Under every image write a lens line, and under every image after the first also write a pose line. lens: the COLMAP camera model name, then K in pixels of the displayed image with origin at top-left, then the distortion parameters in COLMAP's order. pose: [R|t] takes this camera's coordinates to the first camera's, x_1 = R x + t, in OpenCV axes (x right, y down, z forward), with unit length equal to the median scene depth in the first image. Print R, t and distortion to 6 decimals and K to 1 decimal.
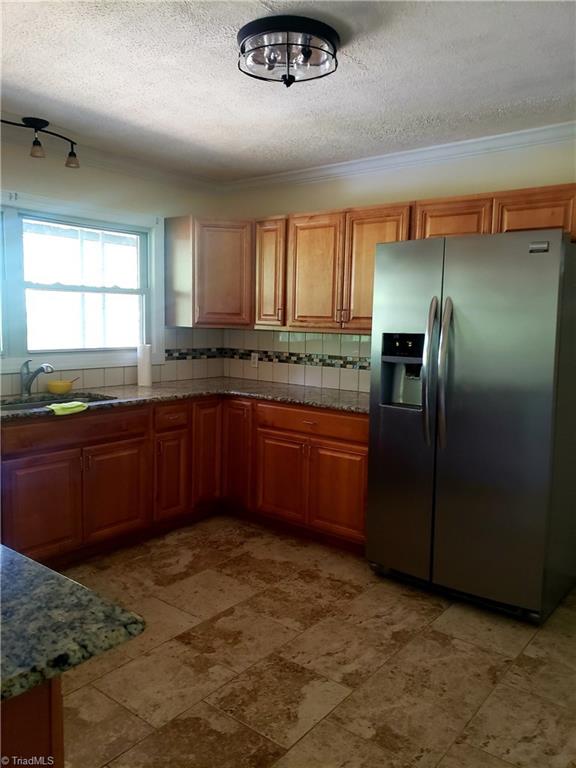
lens RADIAL K [[590.6, 0, 300.9], [0, 590.6, 378.8], [0, 0, 1]] dist [0.120600, -0.276769]
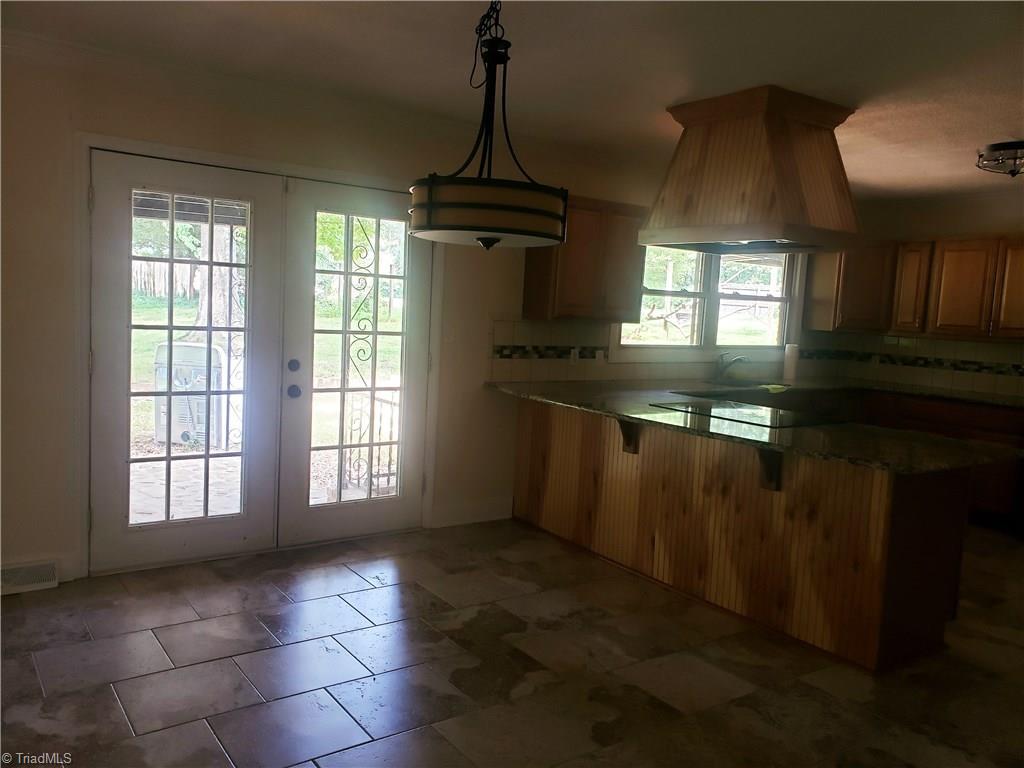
lens RADIAL K [[798.4, 0, 508.6], [0, 798.4, 366.5], [0, 0, 1]] dist [0.003515, 0.005819]
pose [[0.961950, 0.046617, -0.269219, -0.373850], [-0.055310, 0.998161, -0.024791, 0.057007], [0.267568, 0.038739, 0.962760, -0.688089]]
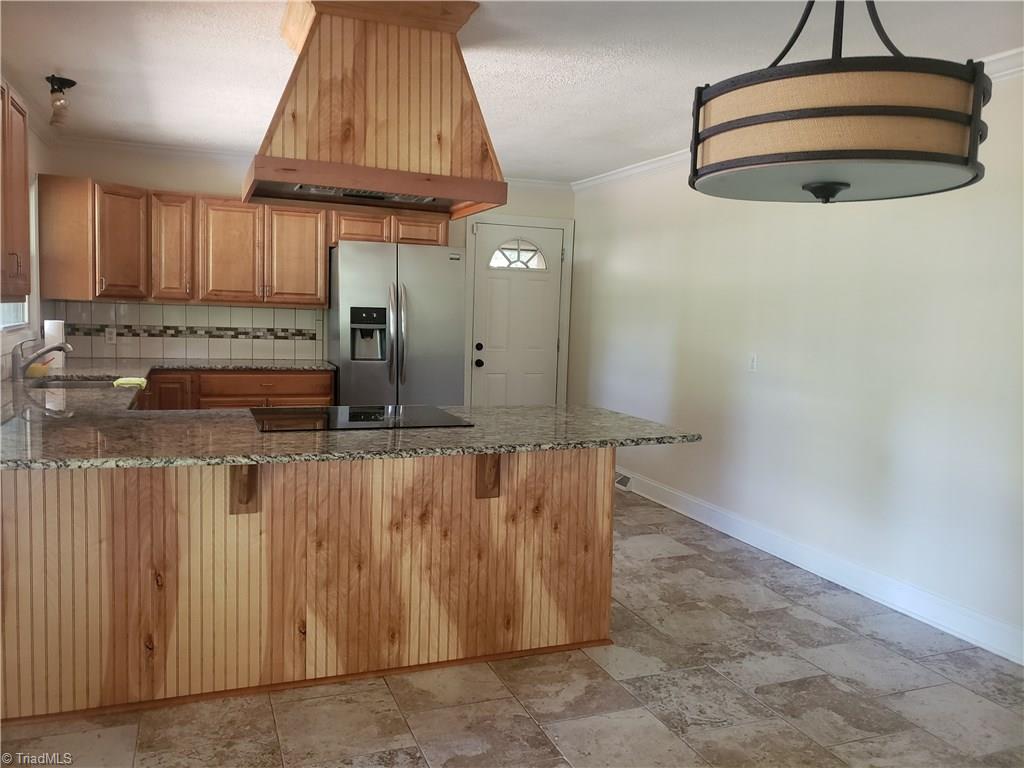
lens RADIAL K [[787.4, 0, 512.0], [0, 787.4, 384.0], [0, 0, 1]] dist [0.120600, -0.276769]
pose [[0.503238, -0.088747, 0.859578, -0.928755], [0.065094, 0.995779, 0.064700, 0.003250], [-0.861692, 0.023394, 0.506891, -0.168002]]
